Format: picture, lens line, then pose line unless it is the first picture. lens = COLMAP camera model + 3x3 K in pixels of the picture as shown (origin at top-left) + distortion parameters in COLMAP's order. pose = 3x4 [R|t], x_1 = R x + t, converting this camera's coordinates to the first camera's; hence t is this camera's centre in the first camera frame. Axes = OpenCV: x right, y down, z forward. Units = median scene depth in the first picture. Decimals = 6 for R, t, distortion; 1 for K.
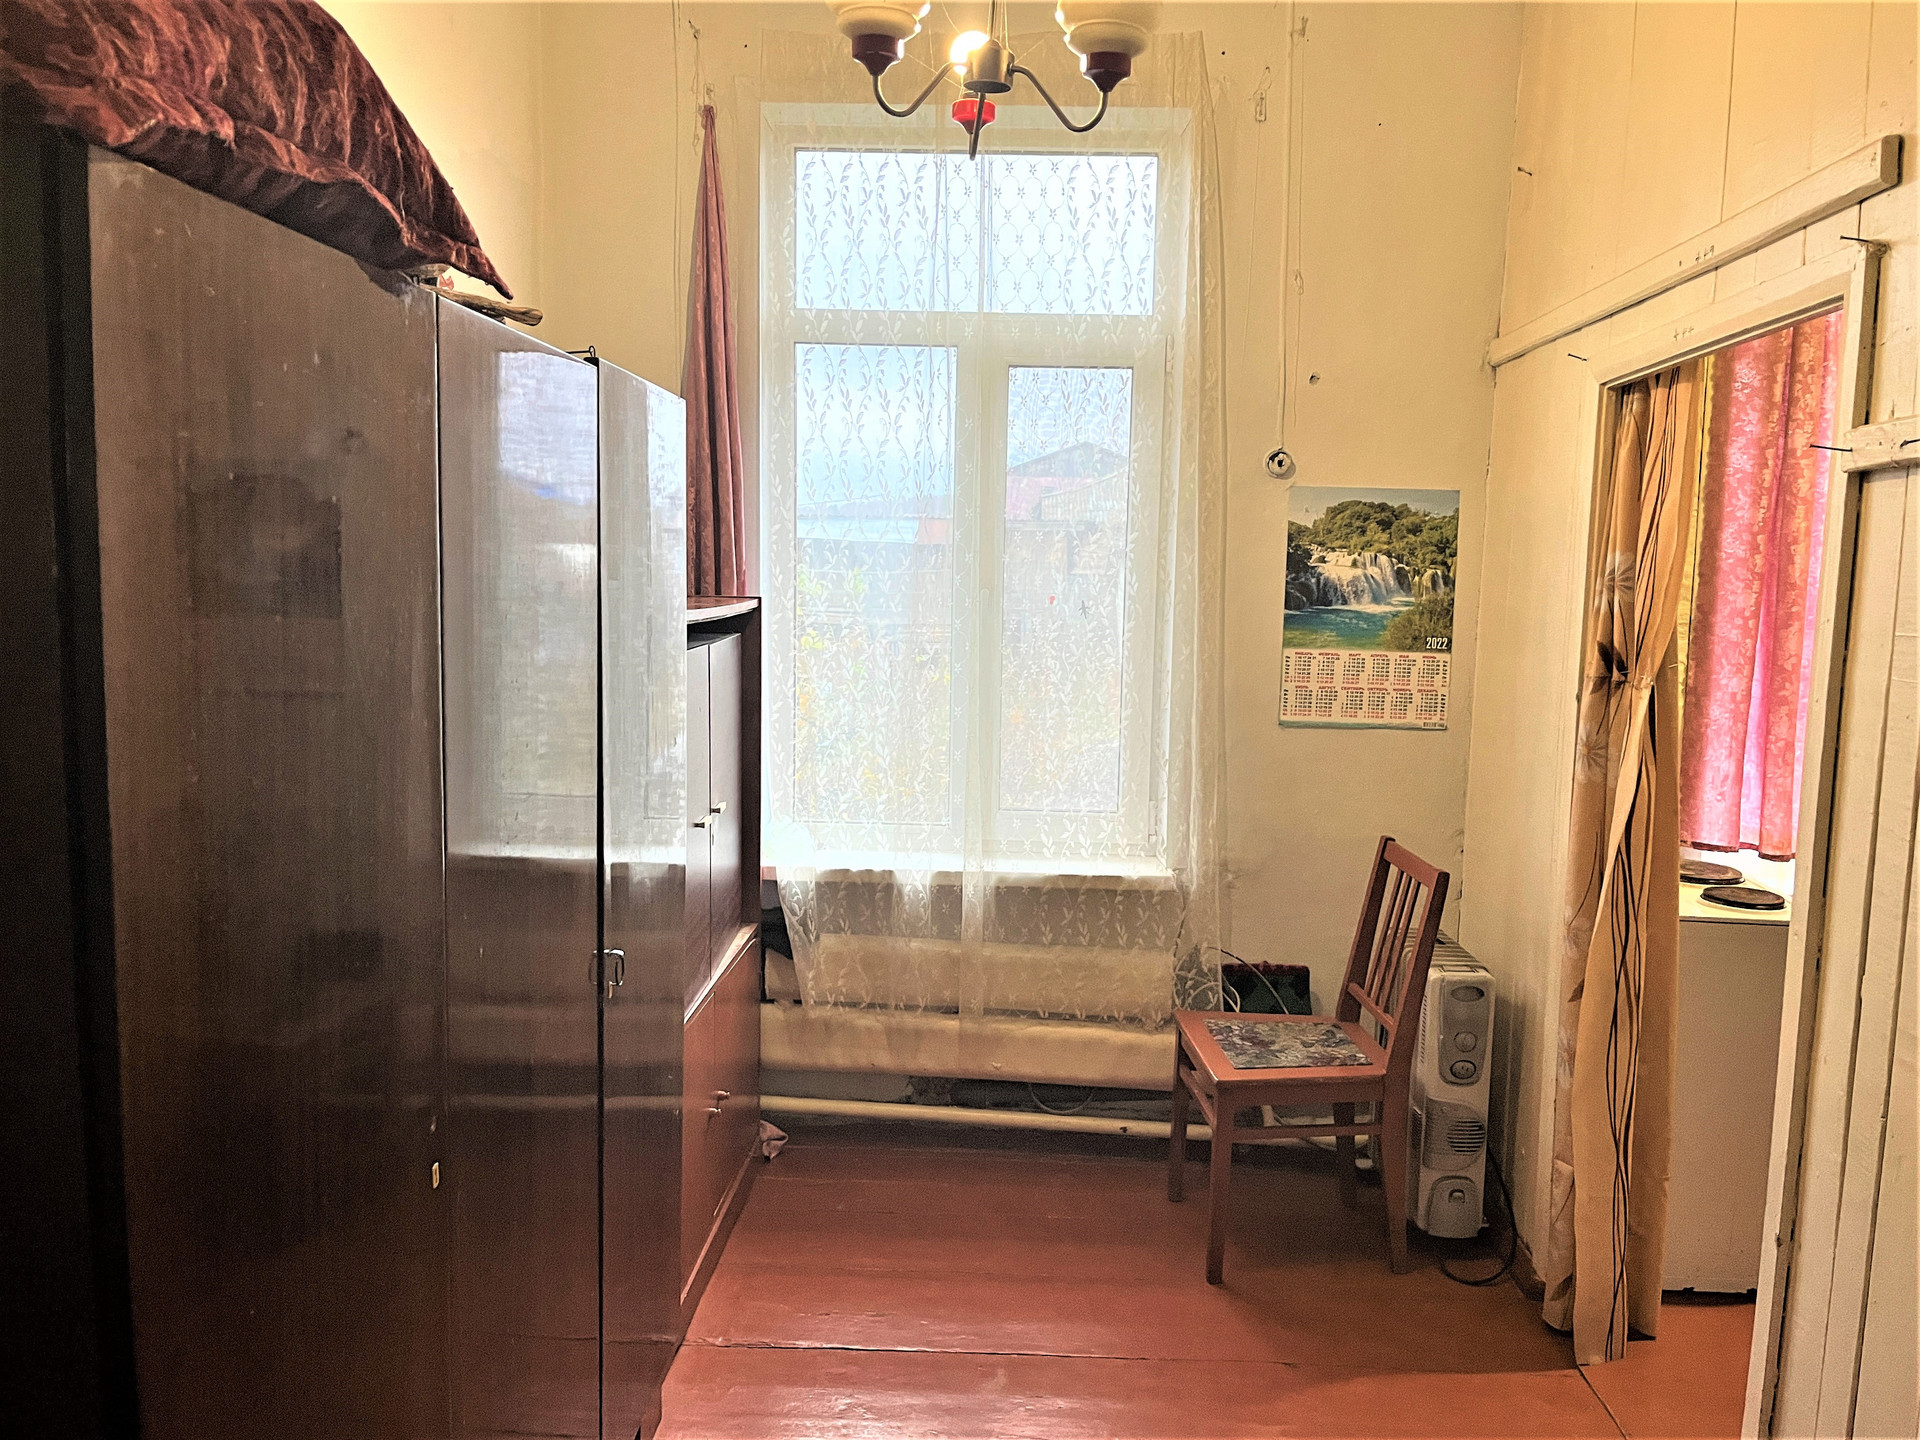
lens RADIAL K [[1449.6, 0, 964.3], [0, 1449.6, 717.7], [0, 0, 1]] dist [0.054154, -0.068471]
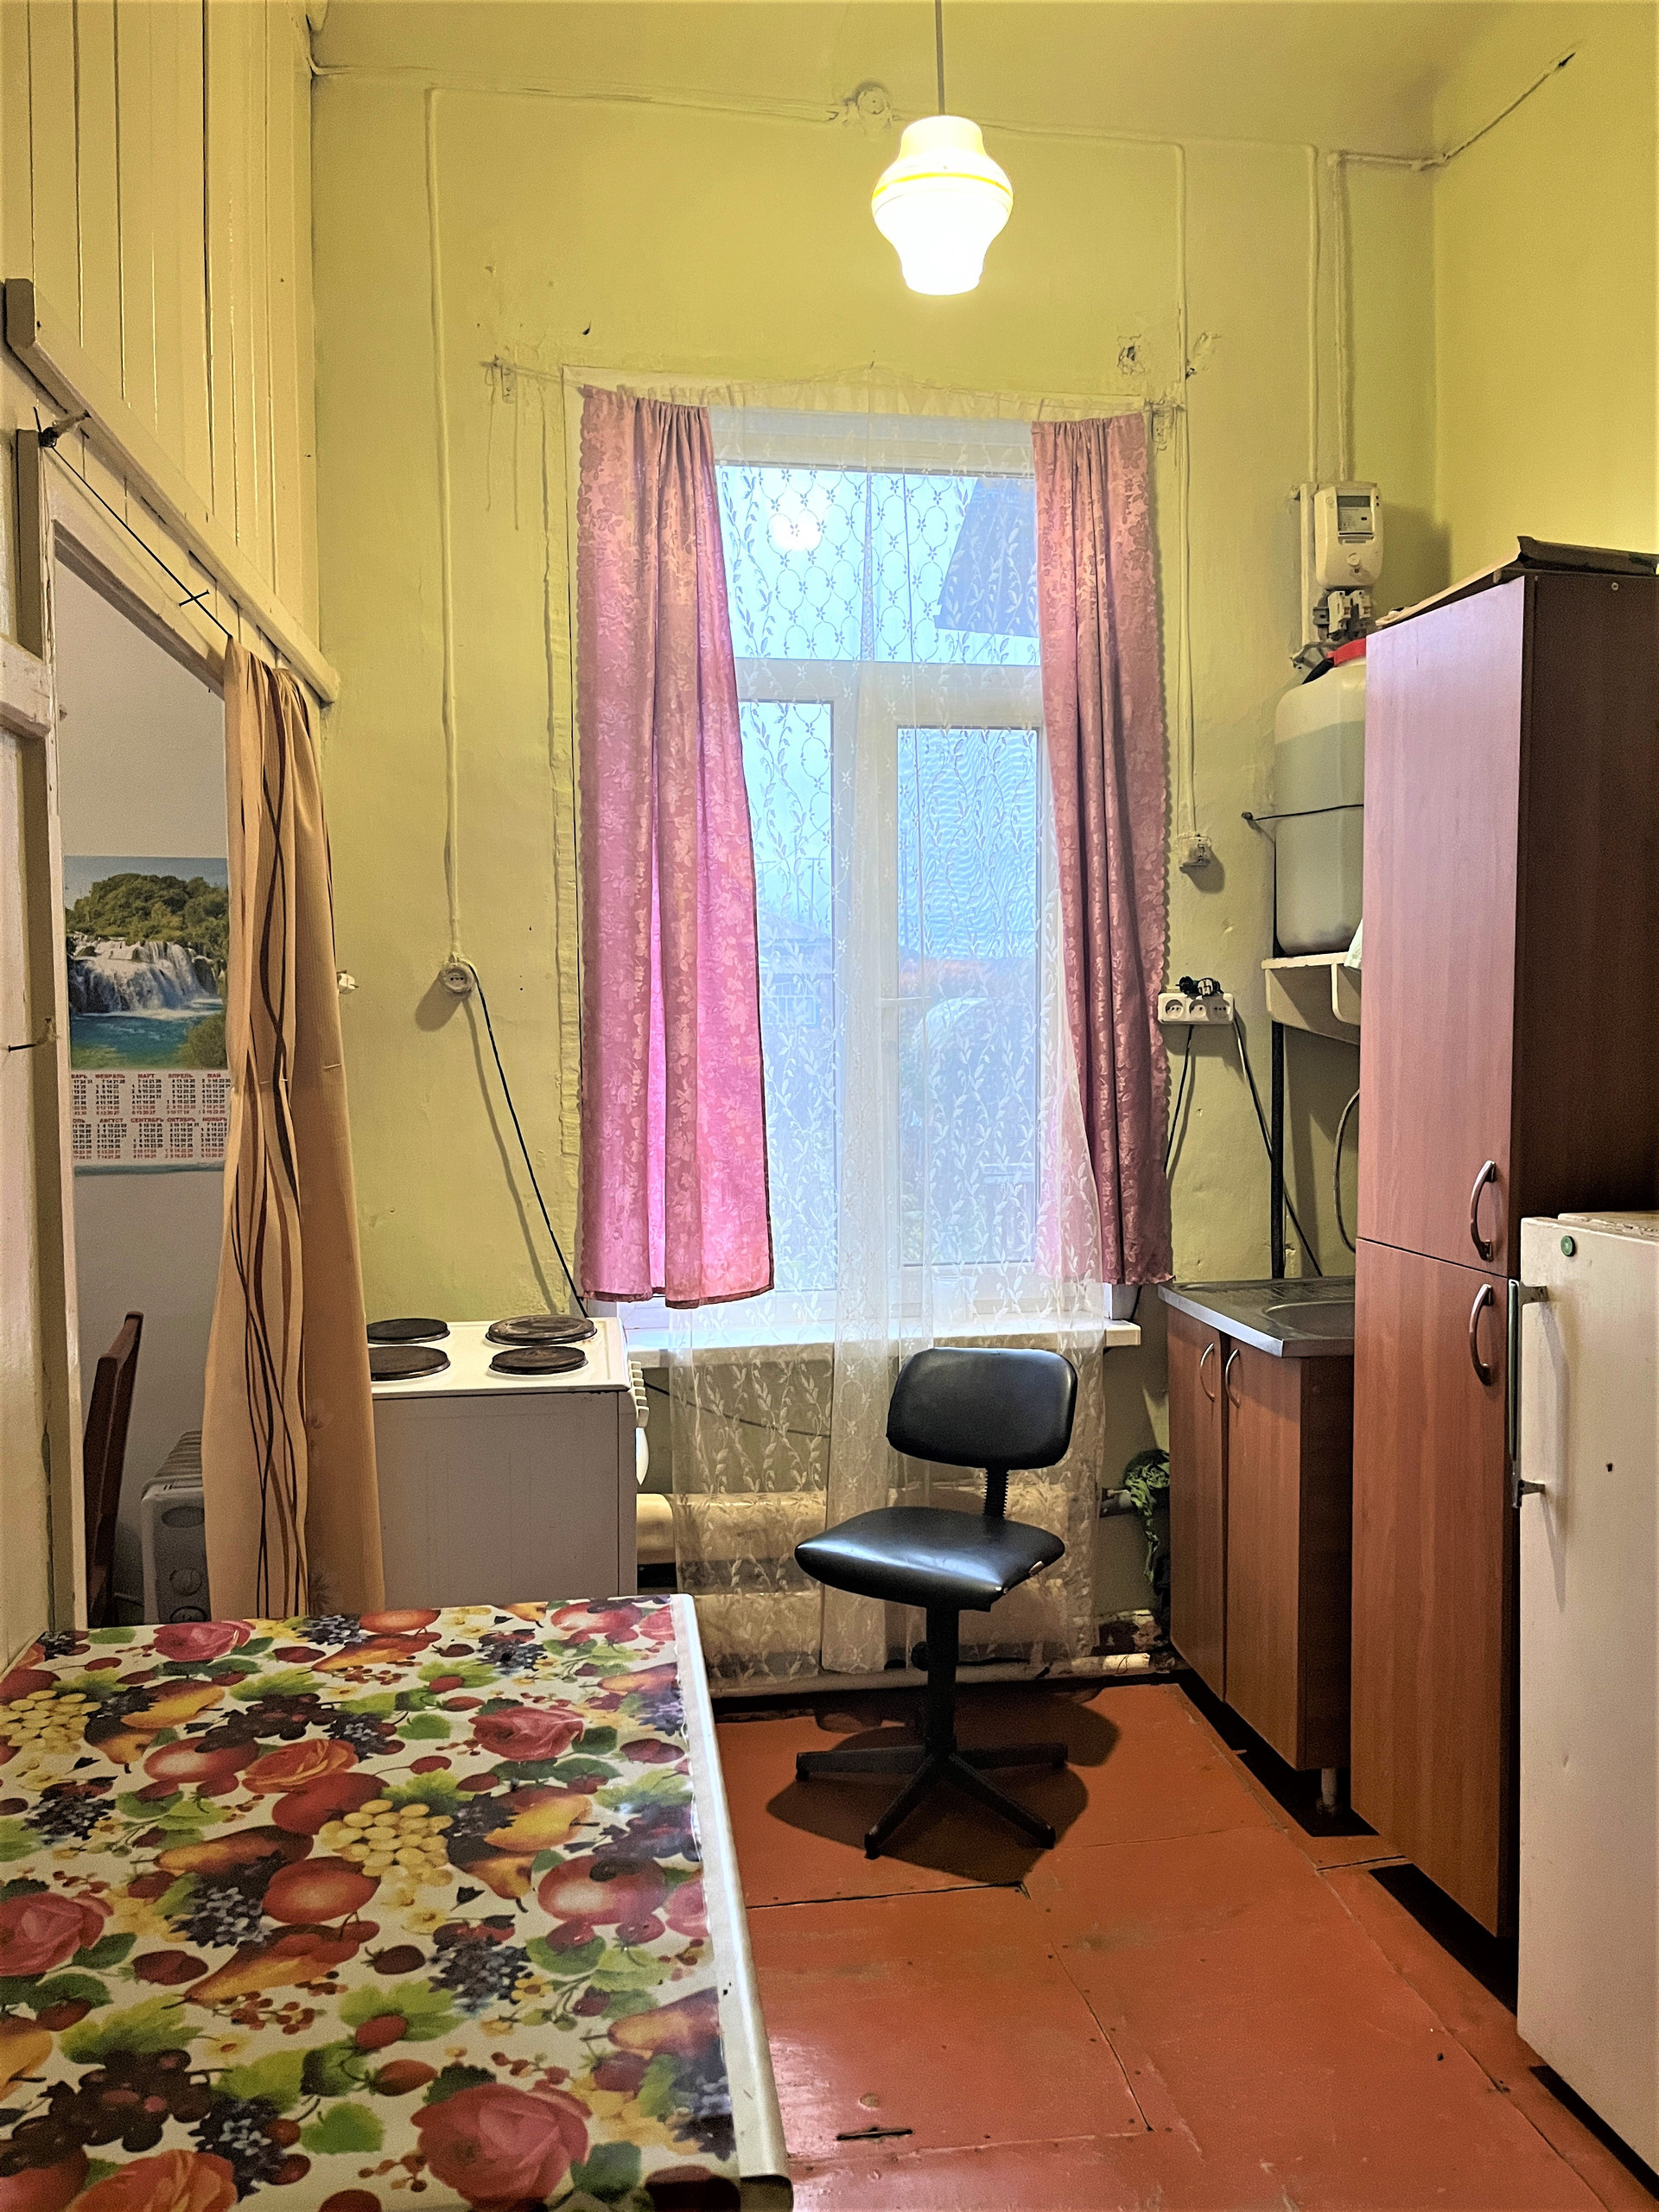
lens RADIAL K [[1670.0, 0, 832.7], [0, 1670.0, 1119.5], [0, 0, 1]] dist [0.054154, -0.068471]
pose [[0.979410, -0.042931, 0.197266, 0.457301], [0.050517, 0.998159, -0.033581, 0.028080], [-0.195461, 0.042854, 0.979775, 0.071377]]
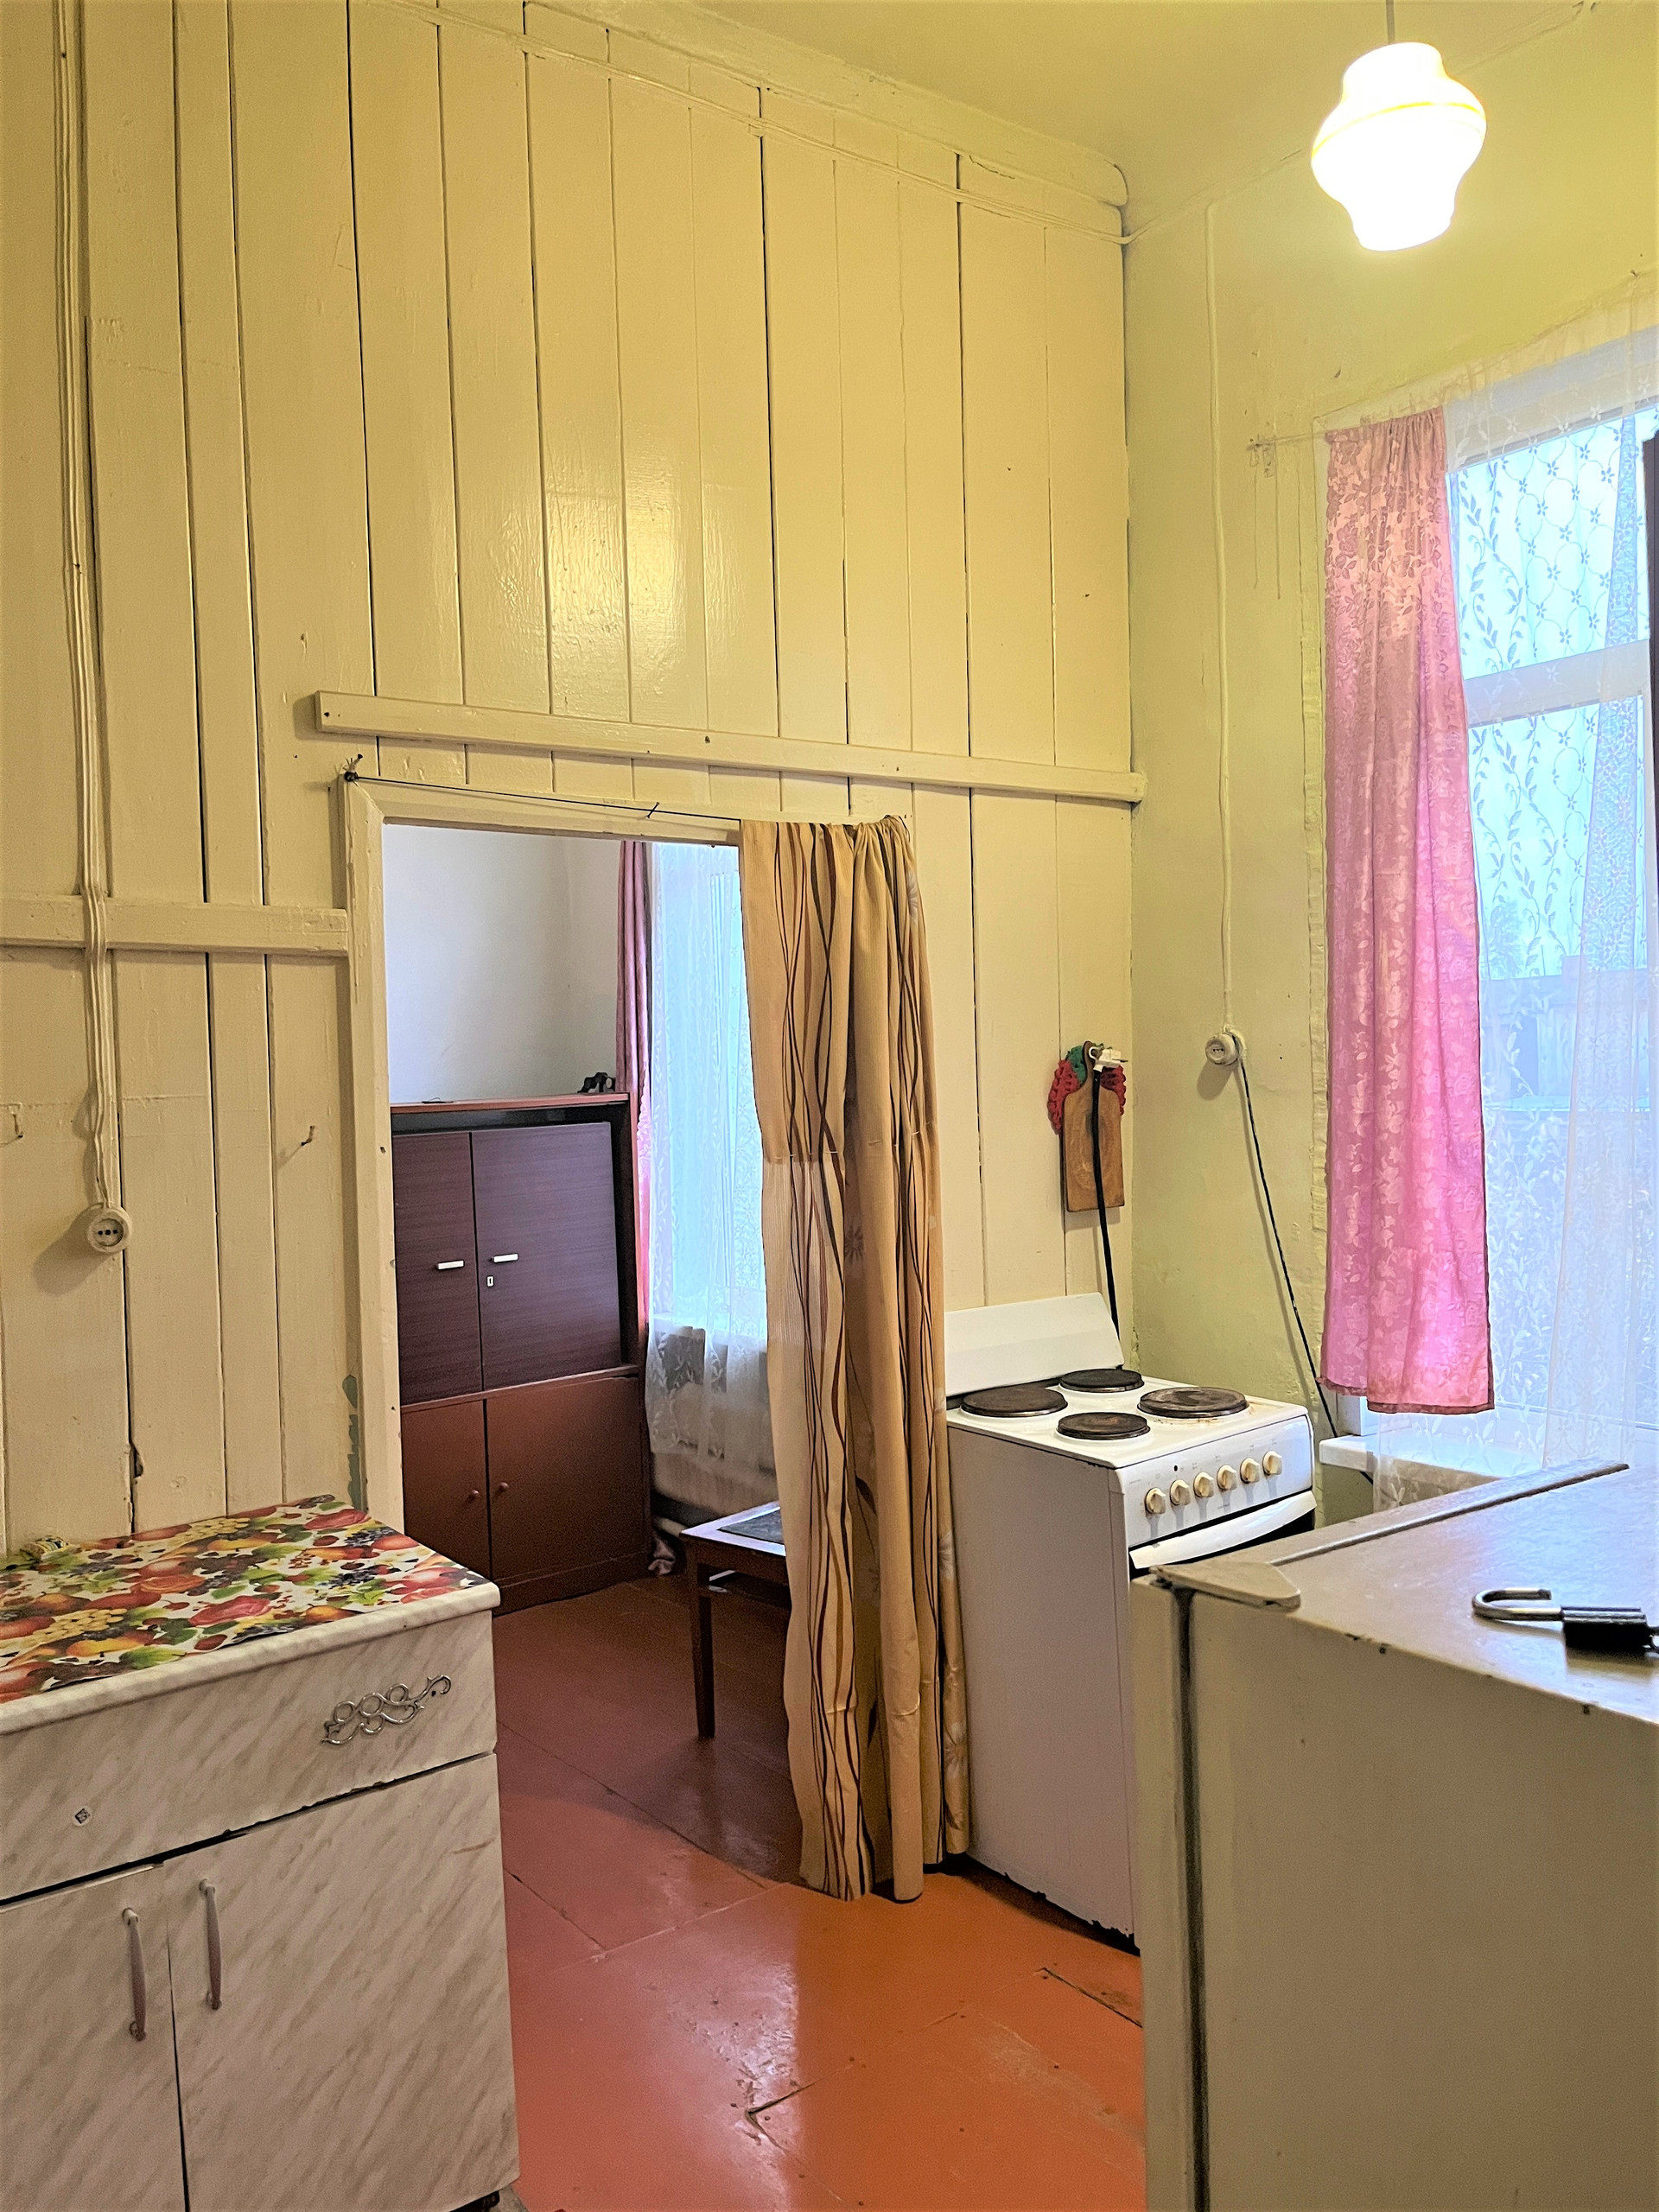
lens RADIAL K [[1670.0, 0, 820.6], [0, 1670.0, 1098.6], [0, 0, 1]] dist [0.054154, -0.068471]
pose [[0.634161, -0.025188, -0.772790, 1.029814], [-0.035539, 0.997463, -0.061674, 0.003158], [0.772384, 0.066576, 0.631658, 0.239907]]
